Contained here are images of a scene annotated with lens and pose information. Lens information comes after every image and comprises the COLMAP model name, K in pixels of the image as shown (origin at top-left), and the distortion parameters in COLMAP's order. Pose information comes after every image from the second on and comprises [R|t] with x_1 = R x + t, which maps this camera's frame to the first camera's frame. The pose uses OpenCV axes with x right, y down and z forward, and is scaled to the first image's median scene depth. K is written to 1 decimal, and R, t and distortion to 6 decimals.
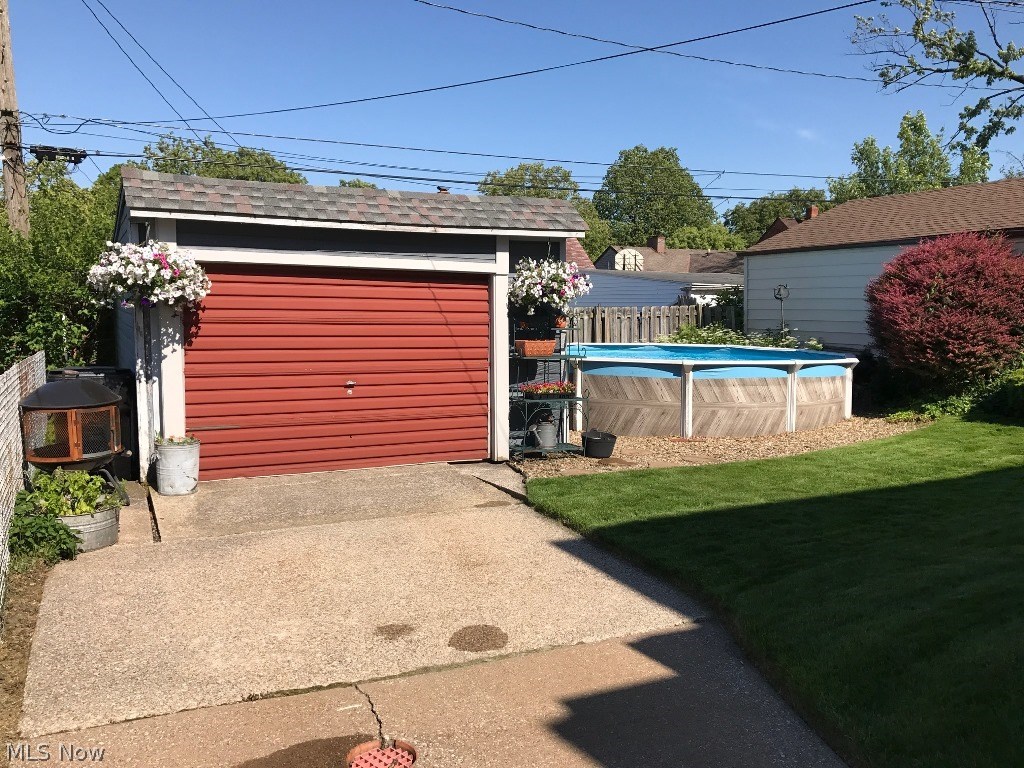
lens RADIAL K [[842.9, 0, 515.7], [0, 842.9, 378.5], [0, 0, 1]] dist [0.080422, -0.100886]
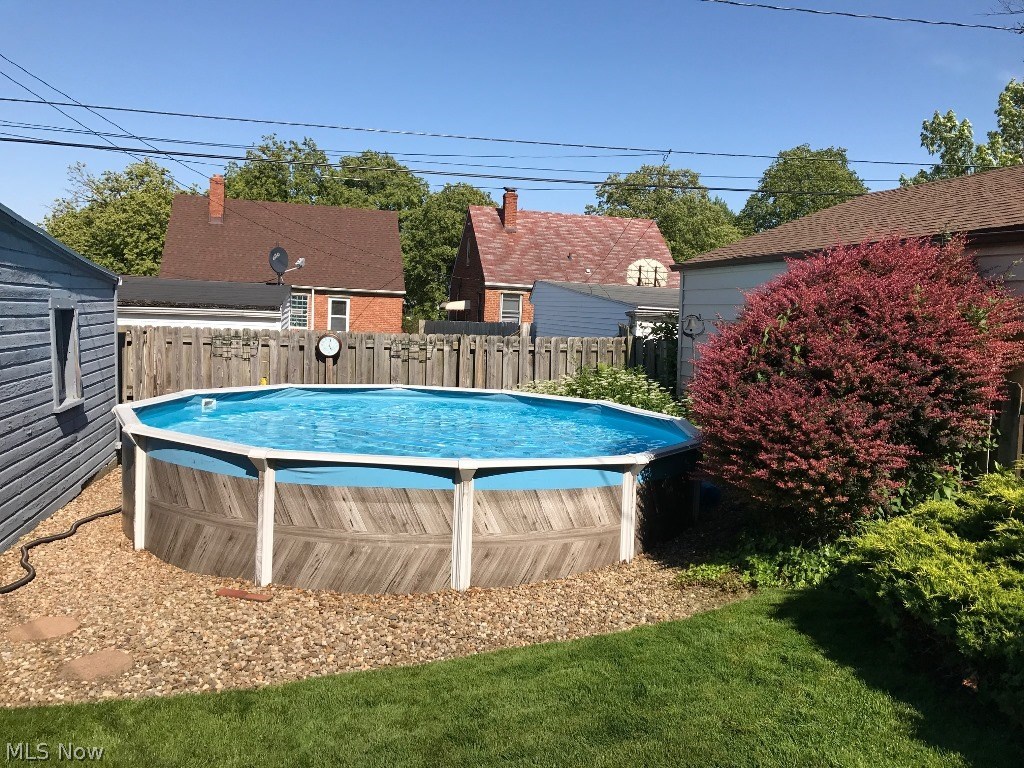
lens RADIAL K [[842.9, 0, 515.1], [0, 842.9, 373.6], [0, 0, 1]] dist [0.080422, -0.100886]
pose [[0.973000, 0.050740, -0.225157, 0.485301], [-0.054543, 0.998454, -0.010700, -0.073603], [0.224266, 0.022692, 0.974264, 0.486493]]
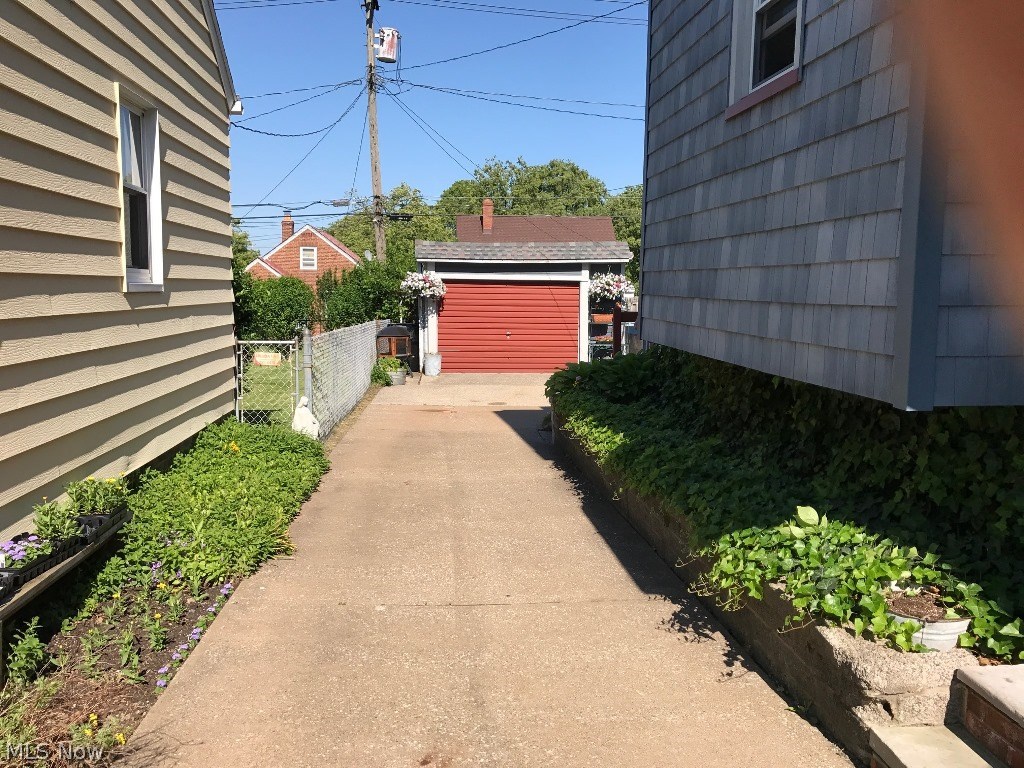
lens RADIAL K [[842.9, 0, 508.2], [0, 842.9, 386.8], [0, 0, 1]] dist [0.080422, -0.100886]
pose [[0.926897, 0.041142, -0.373054, 0.455829], [-0.031704, 0.999004, 0.031402, 0.055327], [0.373974, -0.017280, 0.927278, -0.742635]]
